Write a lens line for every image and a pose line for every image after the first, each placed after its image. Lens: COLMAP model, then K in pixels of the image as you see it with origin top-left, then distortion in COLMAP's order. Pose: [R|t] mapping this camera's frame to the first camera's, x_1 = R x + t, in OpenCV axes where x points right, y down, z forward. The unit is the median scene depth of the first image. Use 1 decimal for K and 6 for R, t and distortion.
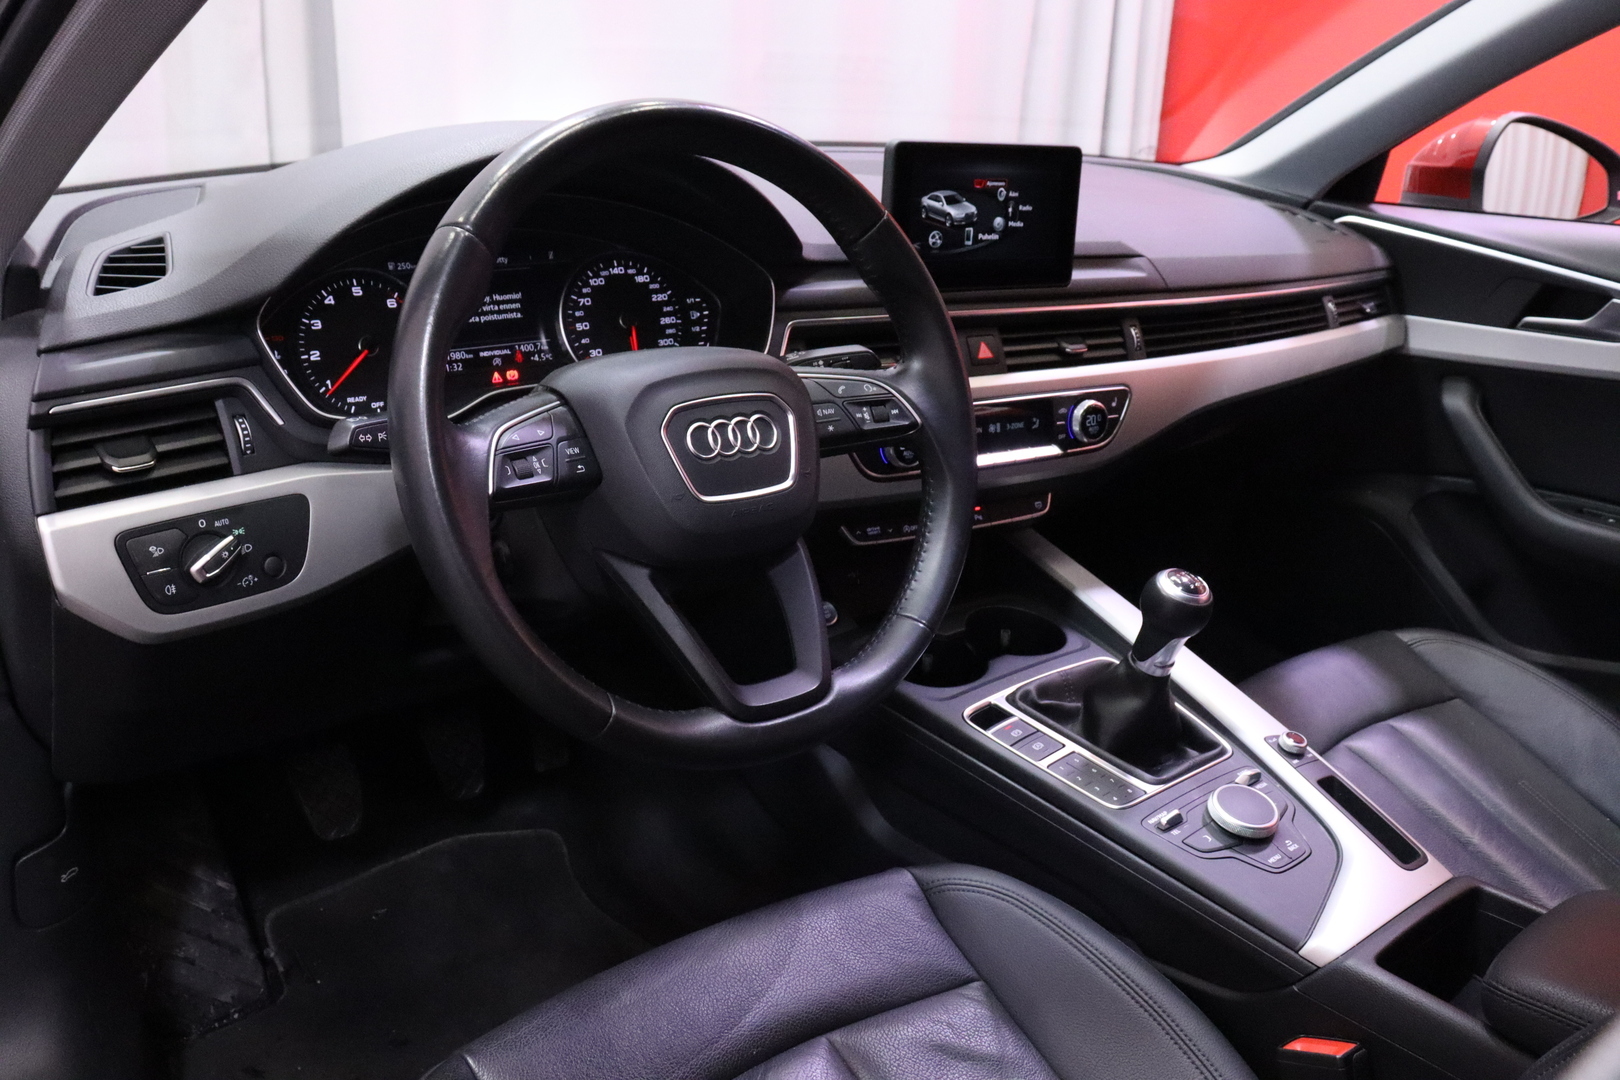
lens RADIAL K [[1379.5, 0, 810.0], [0, 1379.5, 540.0], [0, 0, 1]] dist [-0.149606, 0.009897]
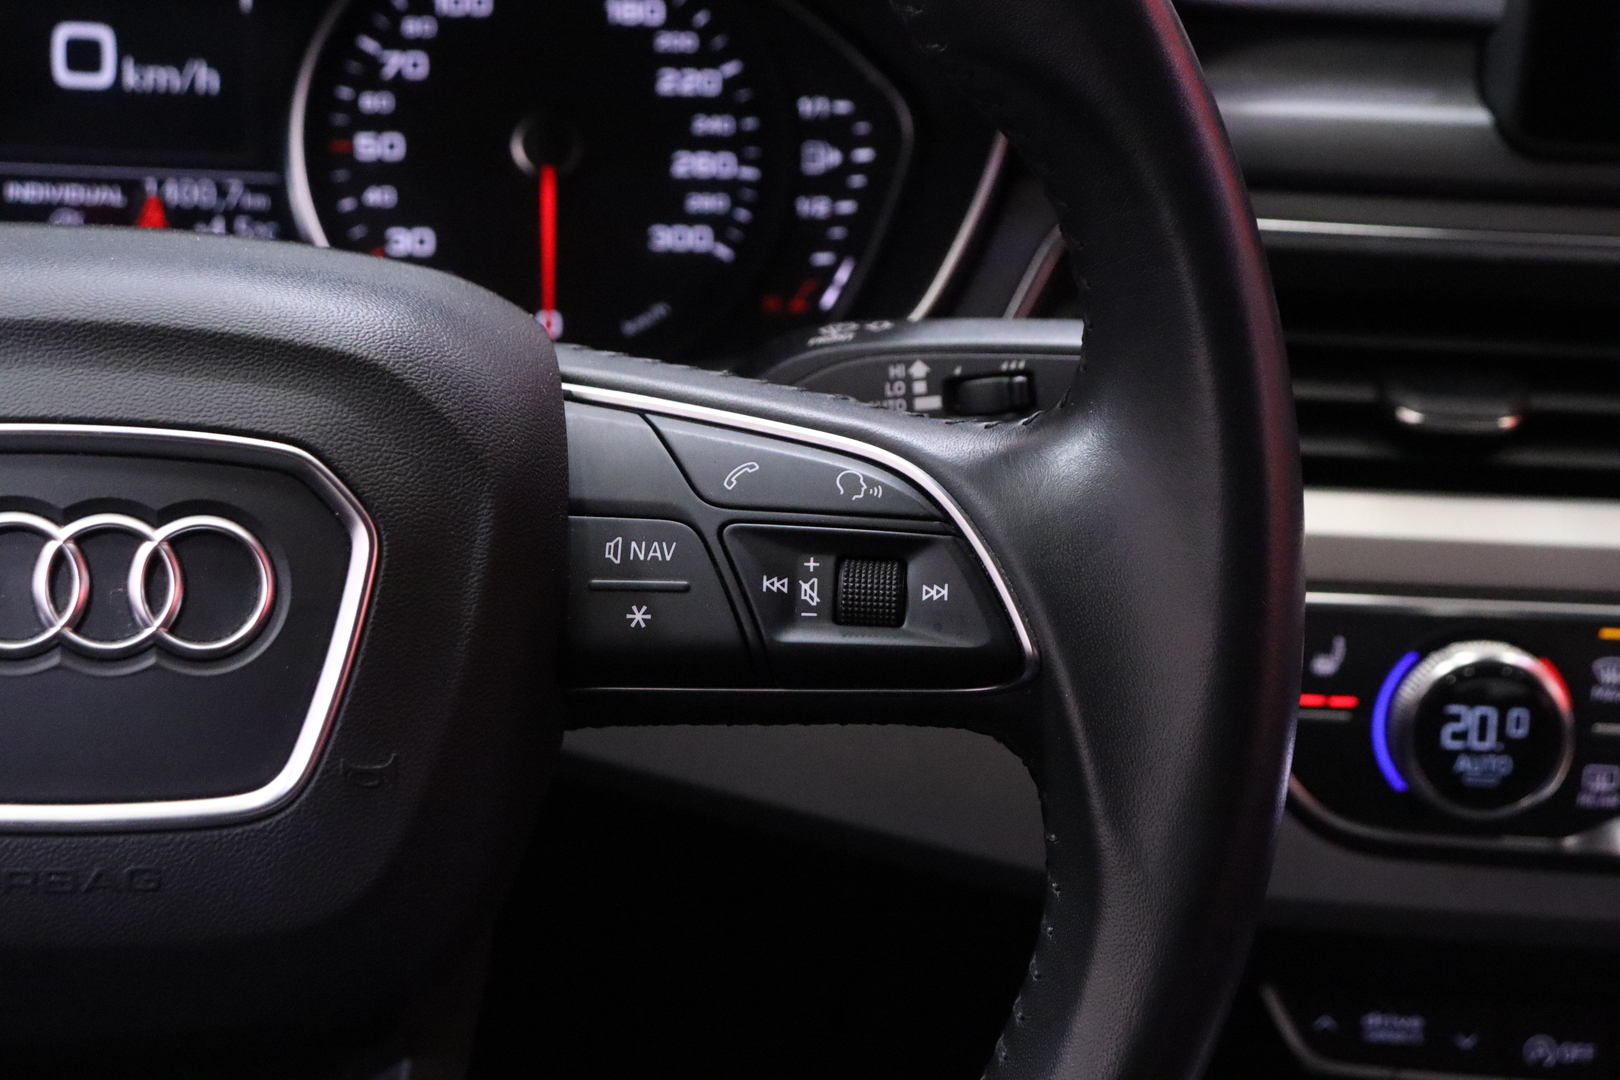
lens RADIAL K [[3723.8, 0, 810.0], [0, 3723.8, 540.0], [0, 0, 1]] dist [0.348866, -0.210804]
pose [[0.877682, 0.150791, -0.454902, 0.298736], [-0.180542, 0.983312, -0.022387, -0.071024], [0.443935, 0.101778, 0.890260, 0.326736]]
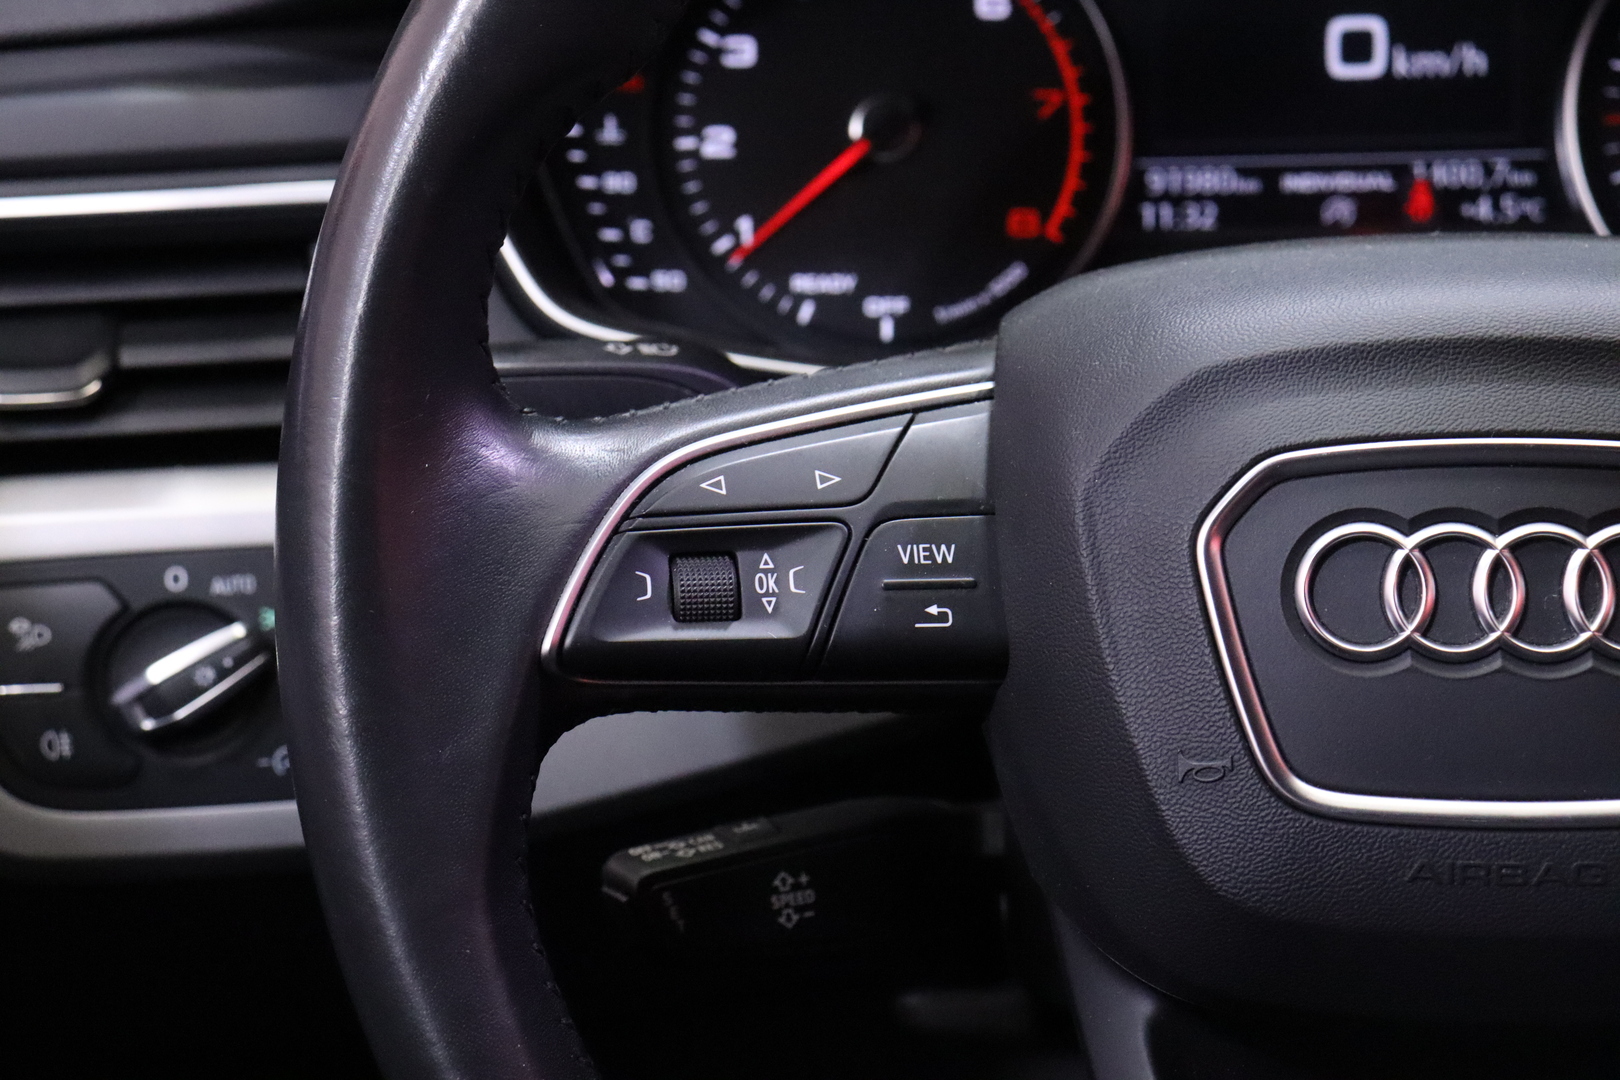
lens RADIAL K [[3723.8, 0, 810.0], [0, 3723.8, 540.0], [0, 0, 1]] dist [0.348866, -0.210804]
pose [[0.741356, 0.154507, -0.653084, 0.251562], [-0.163671, 0.985379, 0.047328, -0.074965], [0.650848, 0.071804, 0.755805, 0.264071]]
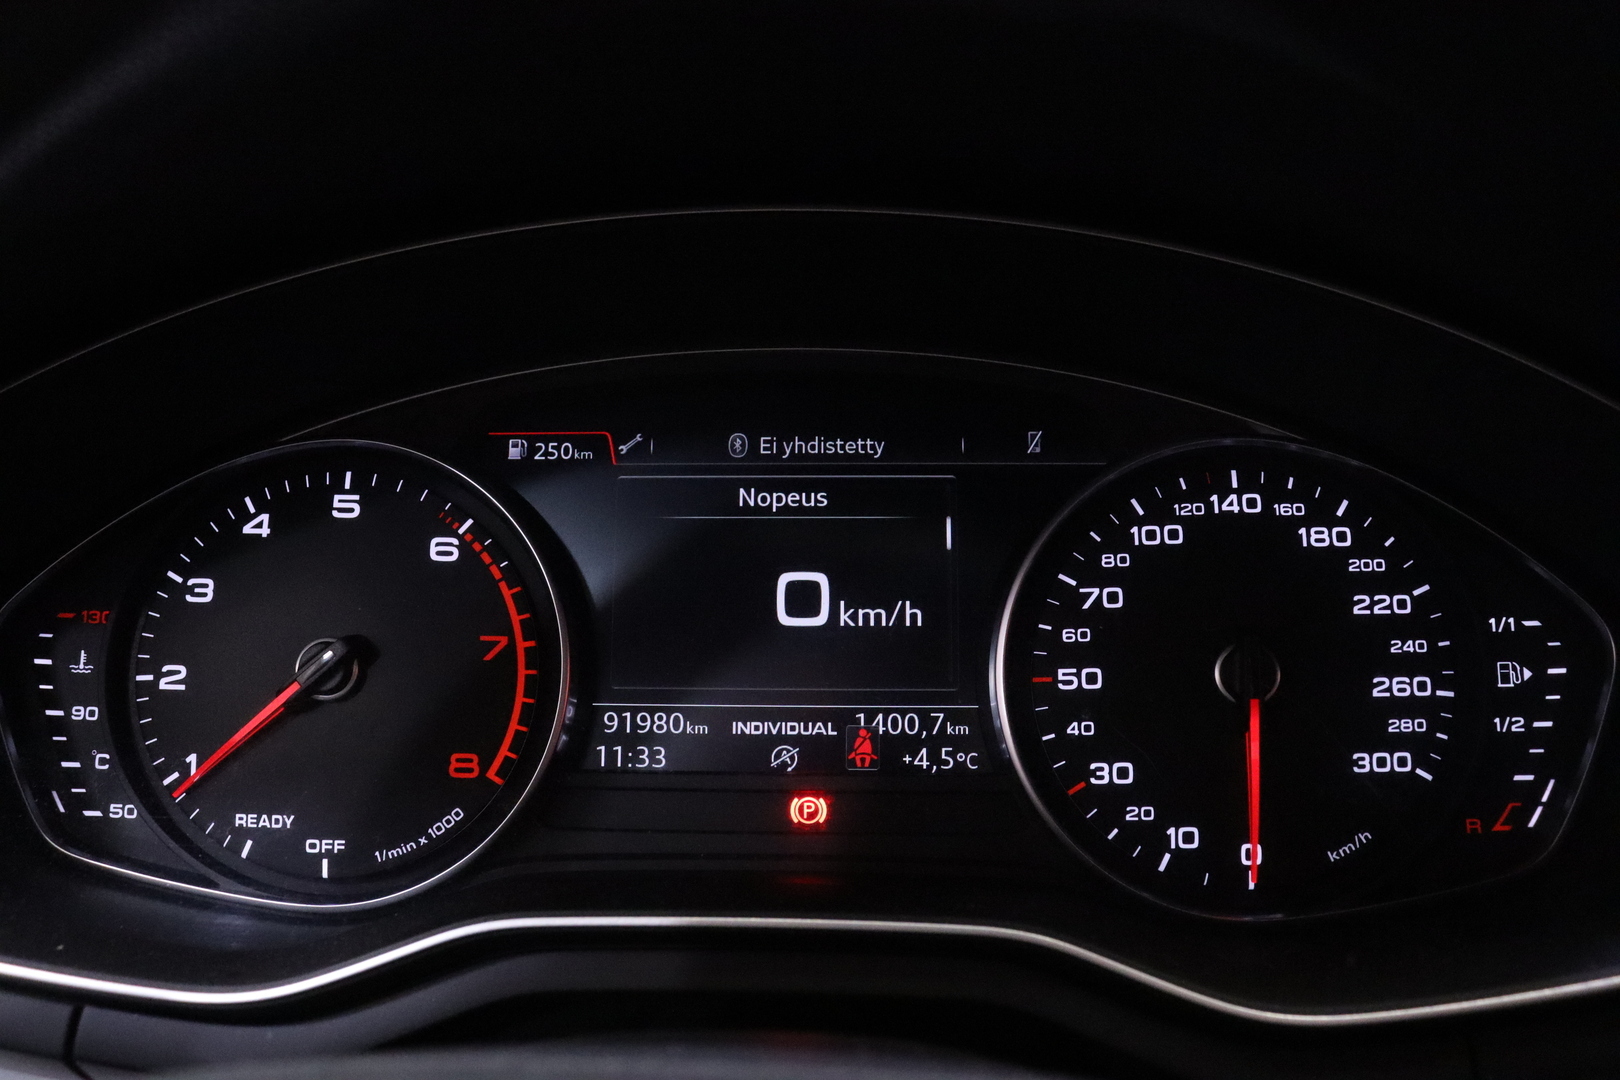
lens RADIAL K [[1327.9, 0, 810.0], [0, 1327.9, 540.0], [0, 0, 1]] dist [-0.188175, 0.148503]
pose [[0.752434, 0.072094, -0.654710, -0.024045], [-0.177347, 0.979458, -0.095965, -0.147926], [0.634342, 0.188318, 0.749764, 0.741598]]
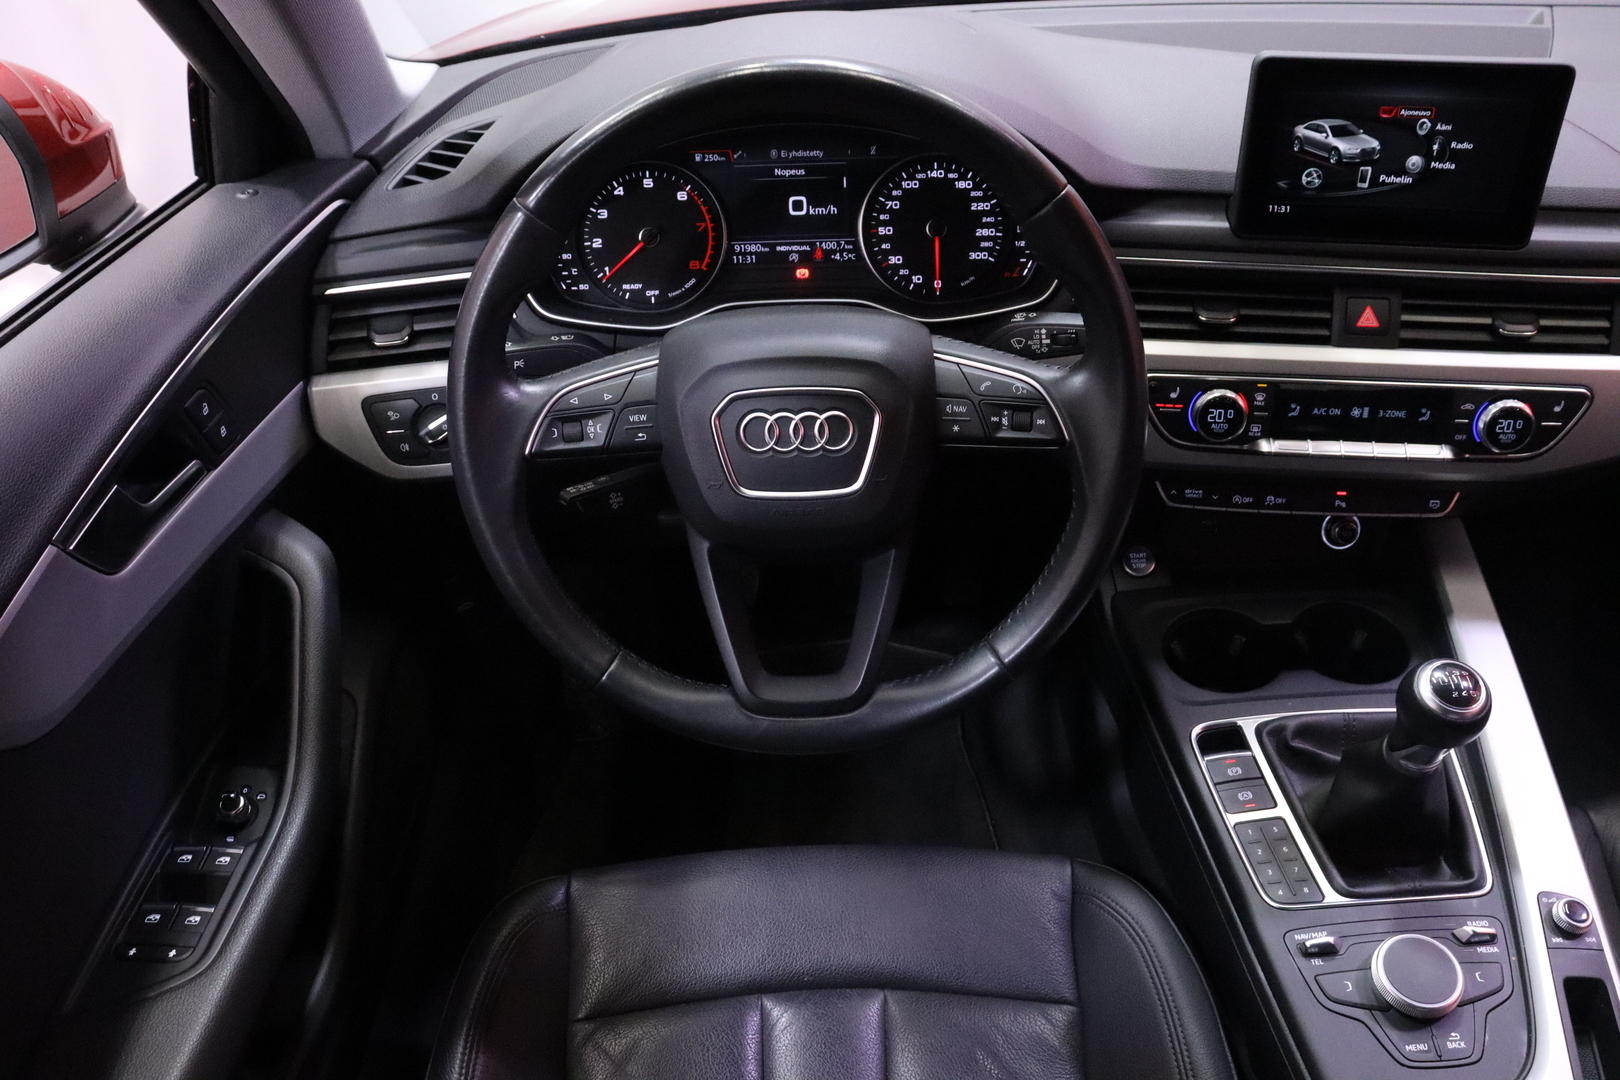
lens RADIAL K [[1327.9, 0, 810.0], [0, 1327.9, 540.0], [0, 0, 1]] dist [-0.188175, 0.148503]
pose [[0.784561, 0.281386, -0.552527, 0.367105], [-0.144897, 0.949627, 0.277871, -0.199033], [0.602884, -0.137947, 0.785813, 0.208226]]
